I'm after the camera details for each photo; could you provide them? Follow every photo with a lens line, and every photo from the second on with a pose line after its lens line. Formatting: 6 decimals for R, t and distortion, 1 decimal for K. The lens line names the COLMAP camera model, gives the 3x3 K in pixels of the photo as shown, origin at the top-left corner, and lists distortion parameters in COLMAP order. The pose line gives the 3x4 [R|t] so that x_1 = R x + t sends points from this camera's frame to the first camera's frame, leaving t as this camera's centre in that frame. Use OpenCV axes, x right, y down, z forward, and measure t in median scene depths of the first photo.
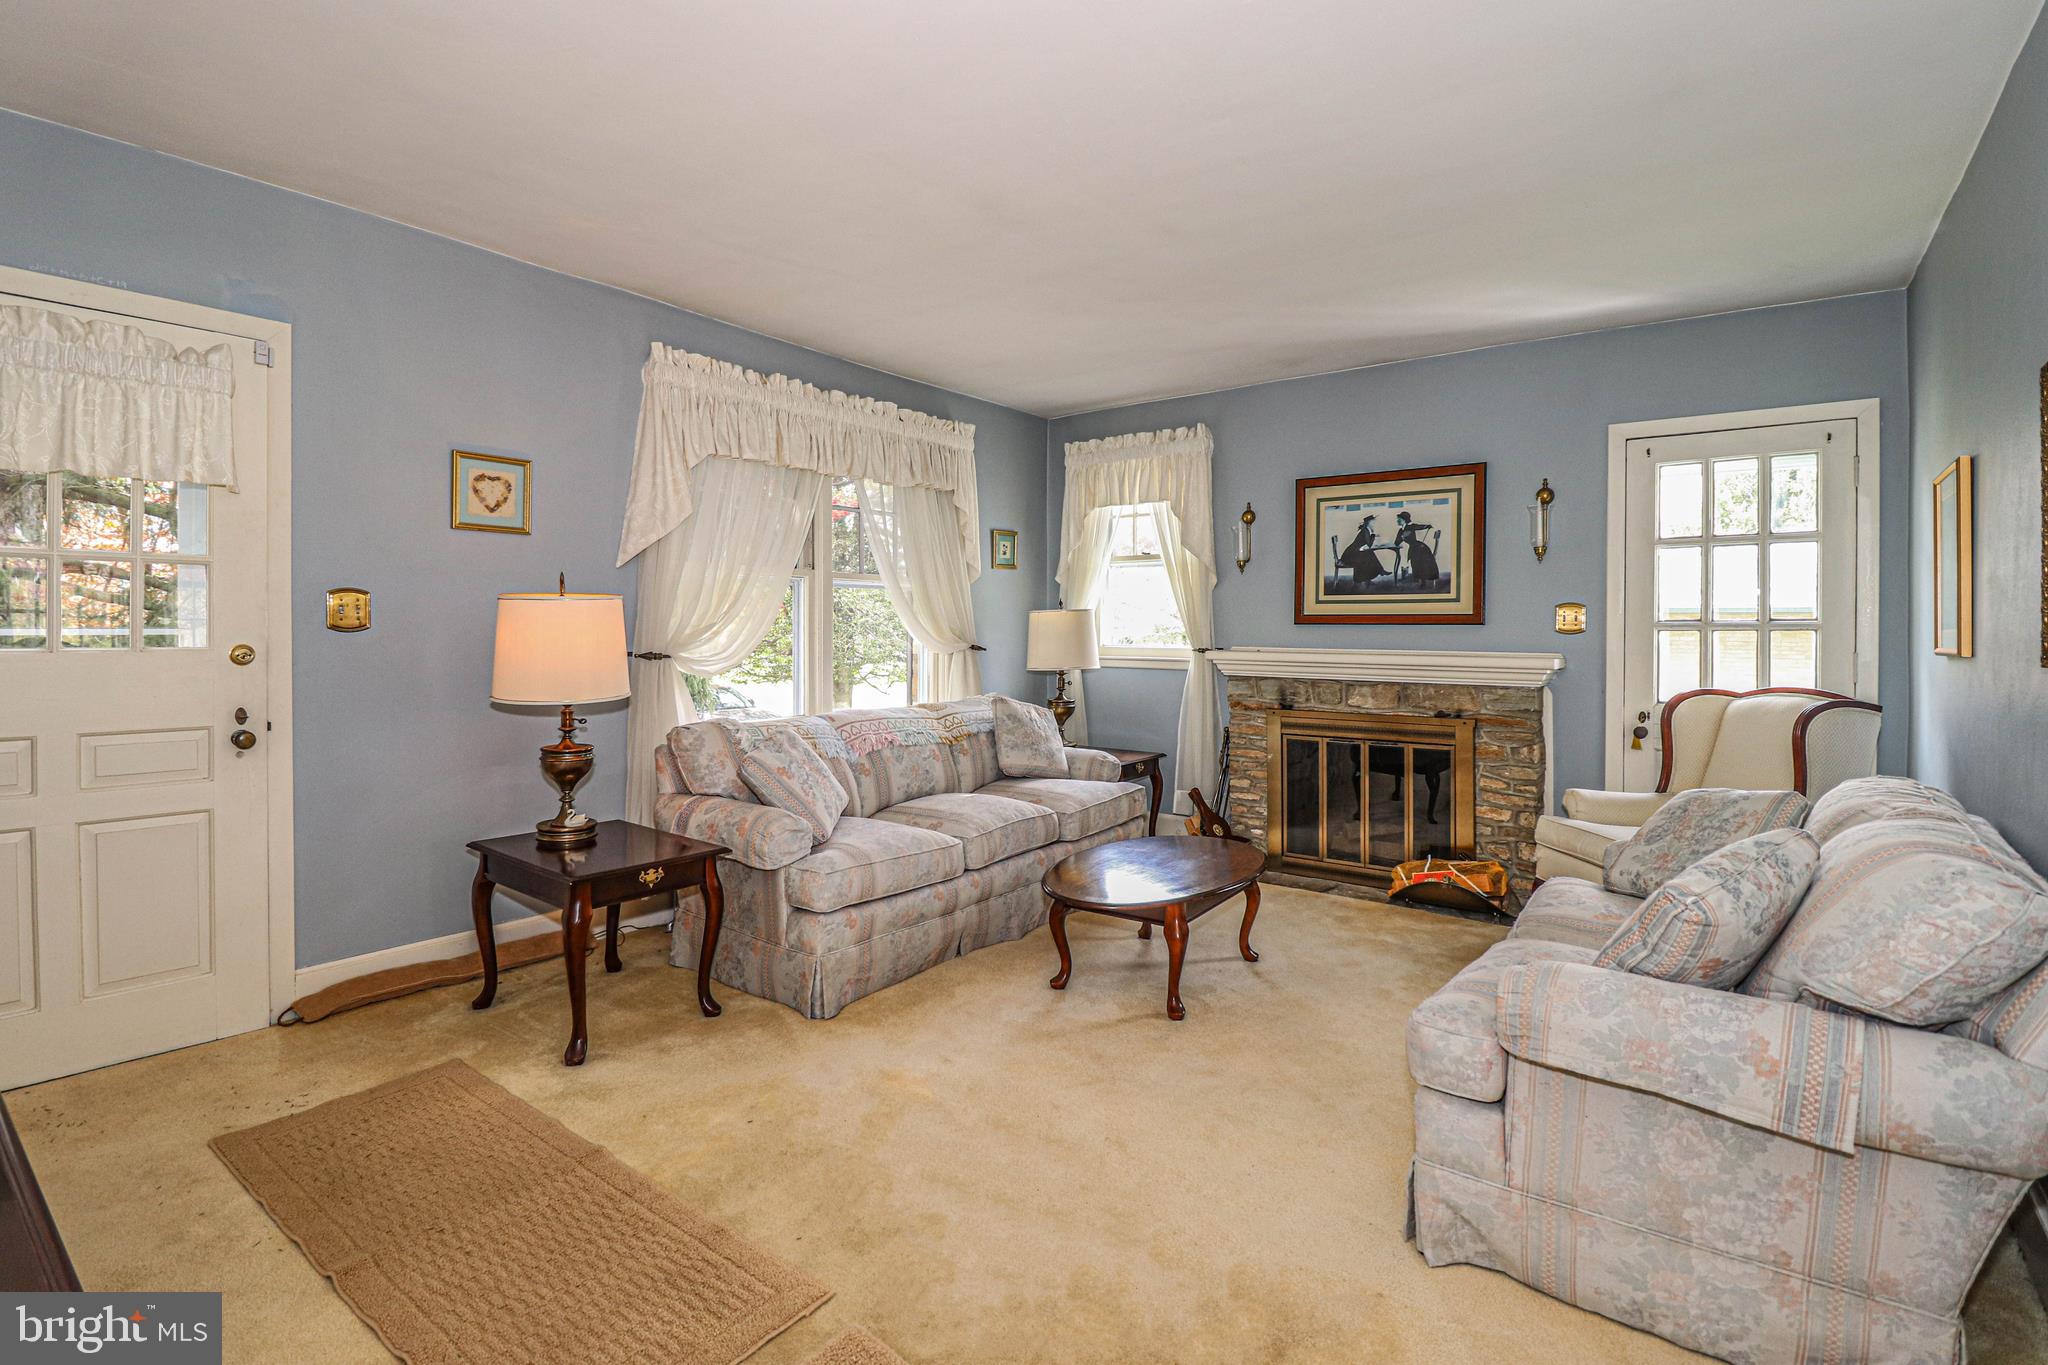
lens RADIAL K [[966.0, 0, 1021.7], [0, 966.0, 651.6], [0, 0, 1]] dist [-0.000542, -0.011000]
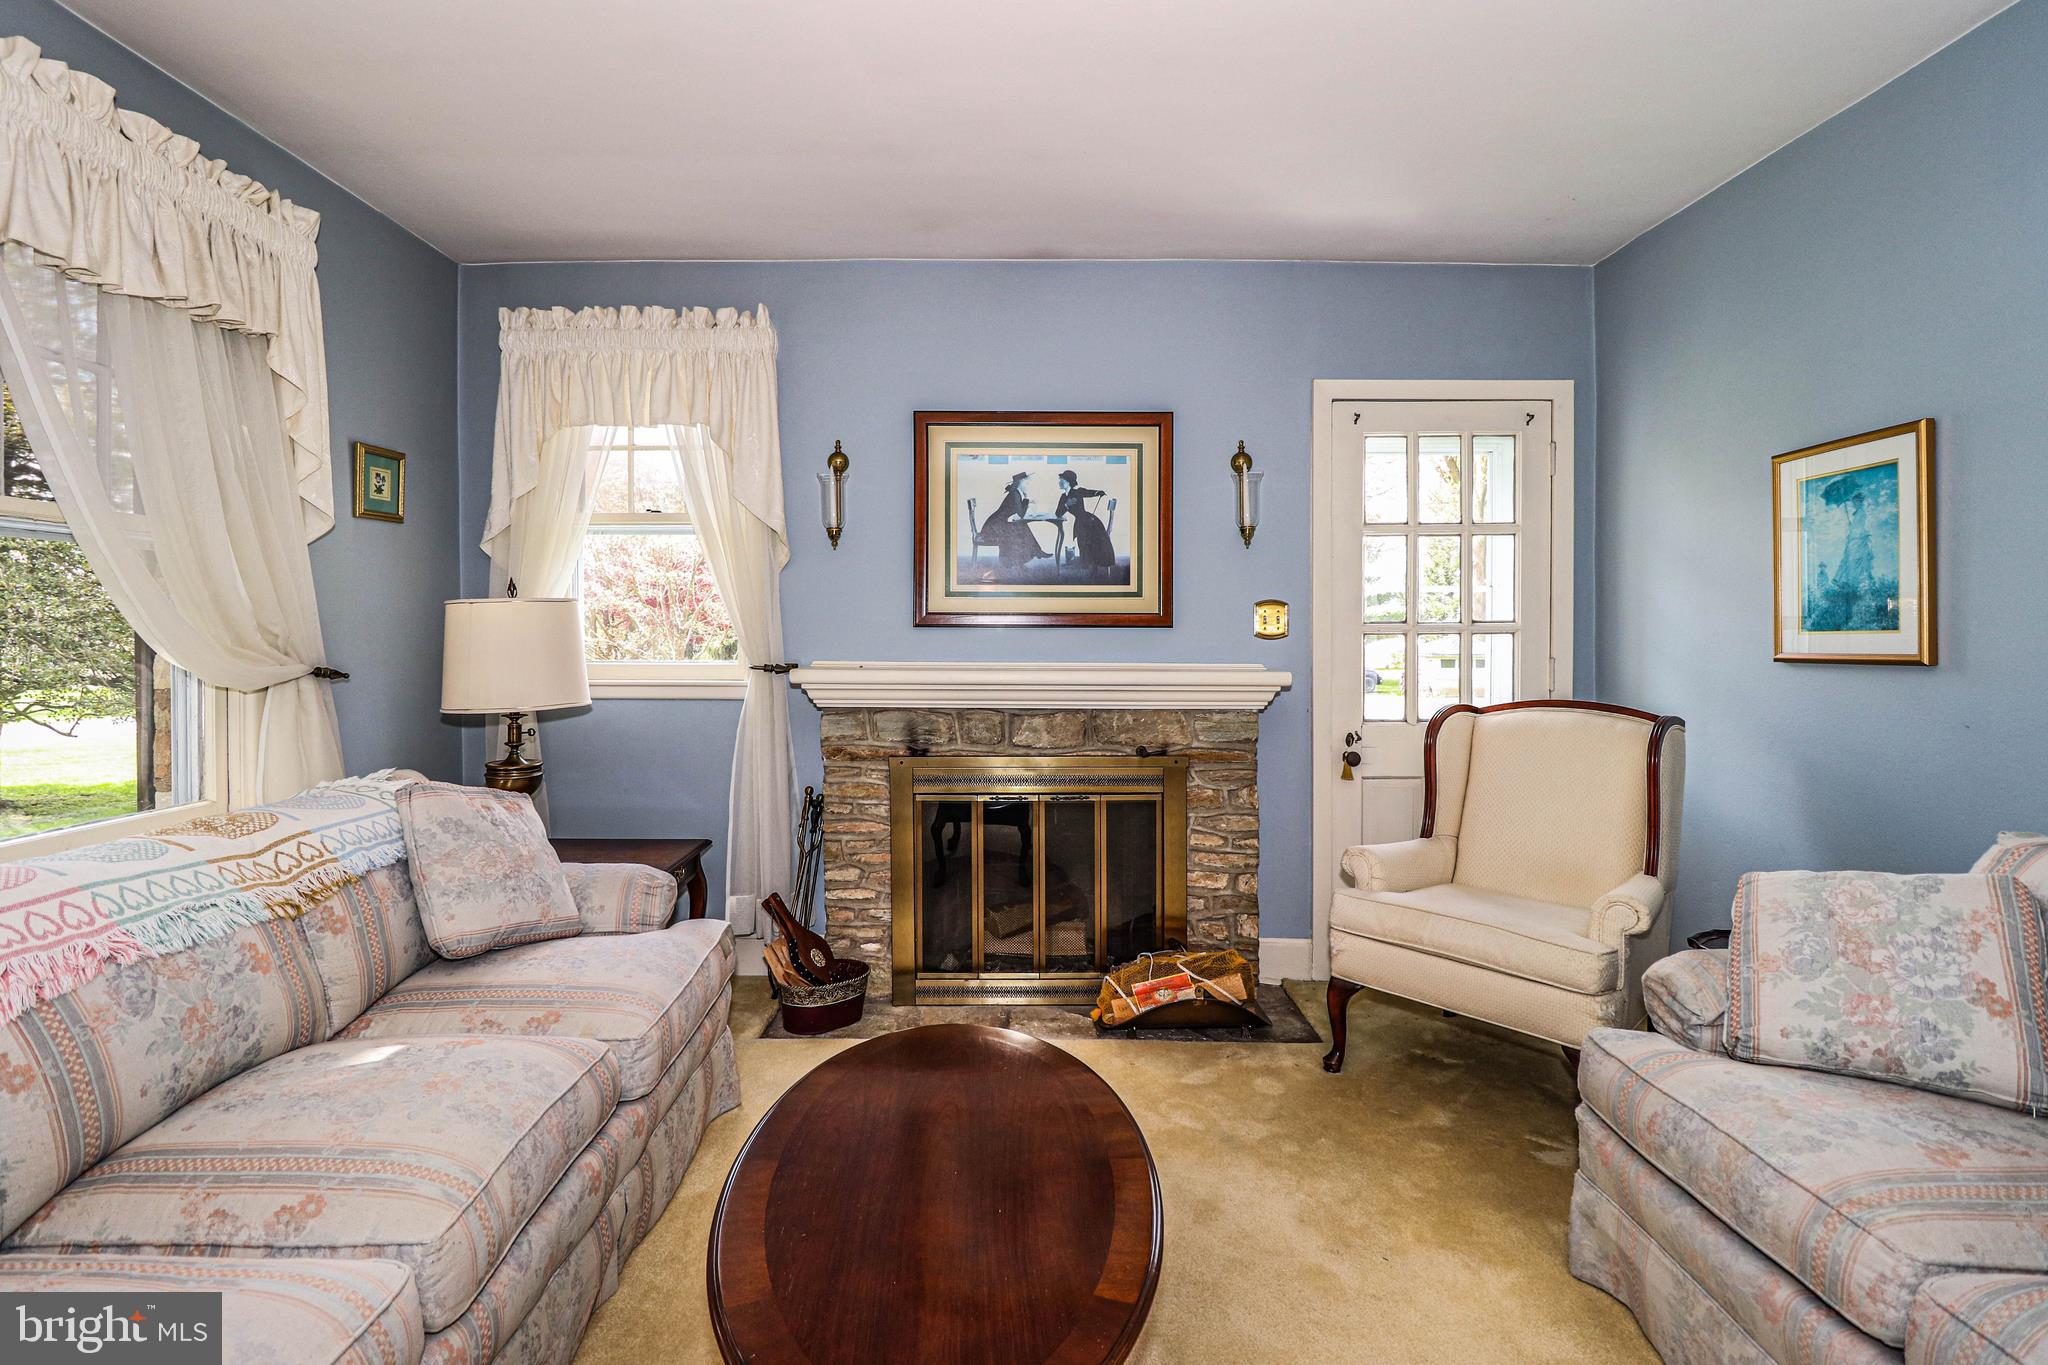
lens RADIAL K [[966.0, 0, 1021.7], [0, 966.0, 651.6], [0, 0, 1]] dist [-0.000542, -0.011000]
pose [[0.798002, -0.012971, 0.602515, -0.067740], [0.016260, 0.999868, -0.000009, -0.010453], [-0.602435, 0.009804, 0.798108, 0.451504]]
